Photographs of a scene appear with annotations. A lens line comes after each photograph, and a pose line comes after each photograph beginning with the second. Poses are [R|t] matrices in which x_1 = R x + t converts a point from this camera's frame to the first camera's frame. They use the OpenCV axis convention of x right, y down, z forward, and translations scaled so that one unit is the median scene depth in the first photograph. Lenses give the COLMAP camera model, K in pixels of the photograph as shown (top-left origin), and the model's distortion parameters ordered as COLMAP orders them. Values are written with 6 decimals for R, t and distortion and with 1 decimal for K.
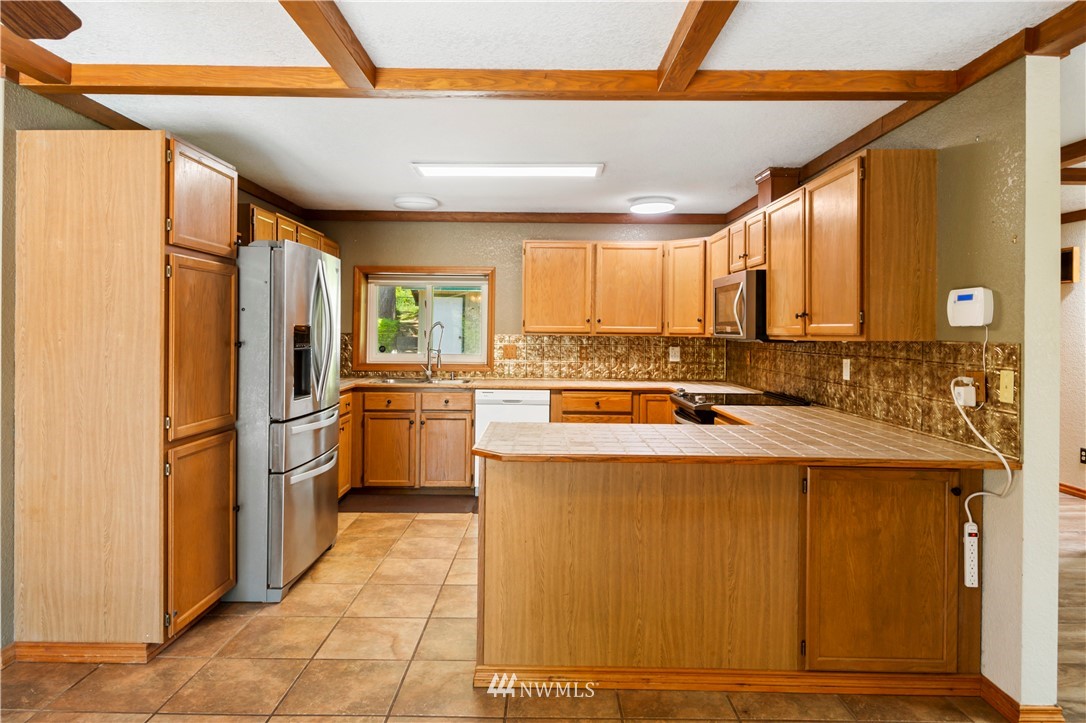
lens RADIAL K [[682.5, 0, 543.4], [0, 682.5, 336.3], [0, 0, 1]] dist [0.024896, -0.001269]
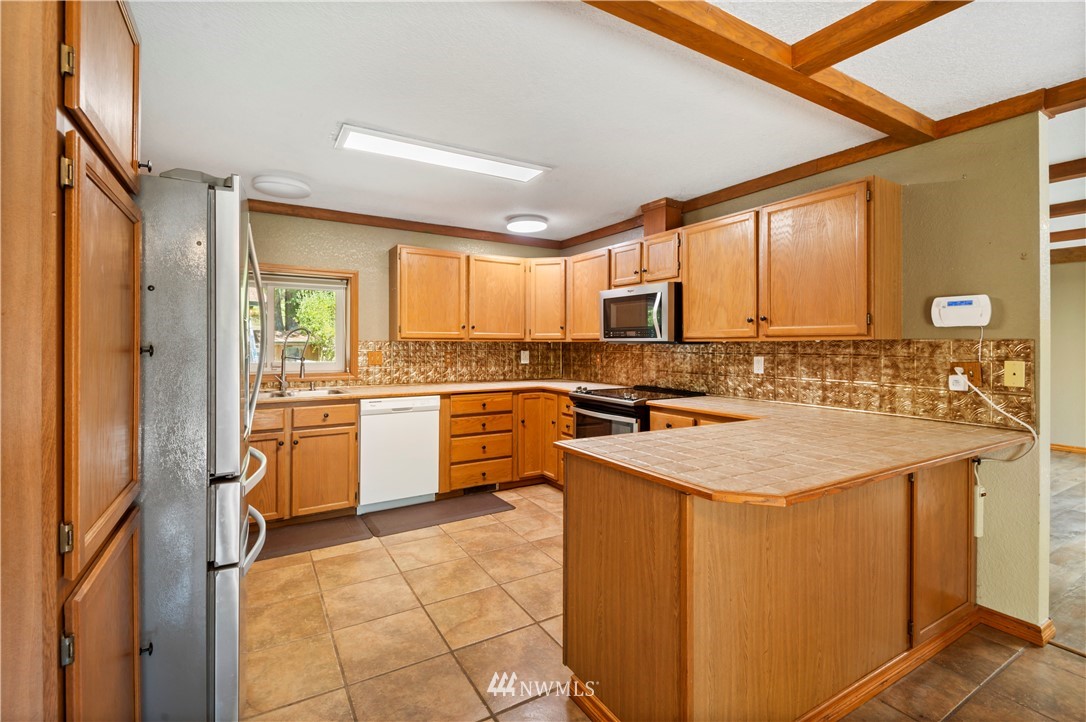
lens RADIAL K [[488.2, 0, 548.6], [0, 488.2, 345.5], [0, 0, 1]] dist [0.032603, -0.017407]
pose [[0.850457, -0.008073, 0.525982, -0.232578], [0.008514, 0.999963, 0.001582, 0.005905], [-0.525975, 0.003133, 0.850494, 0.302901]]
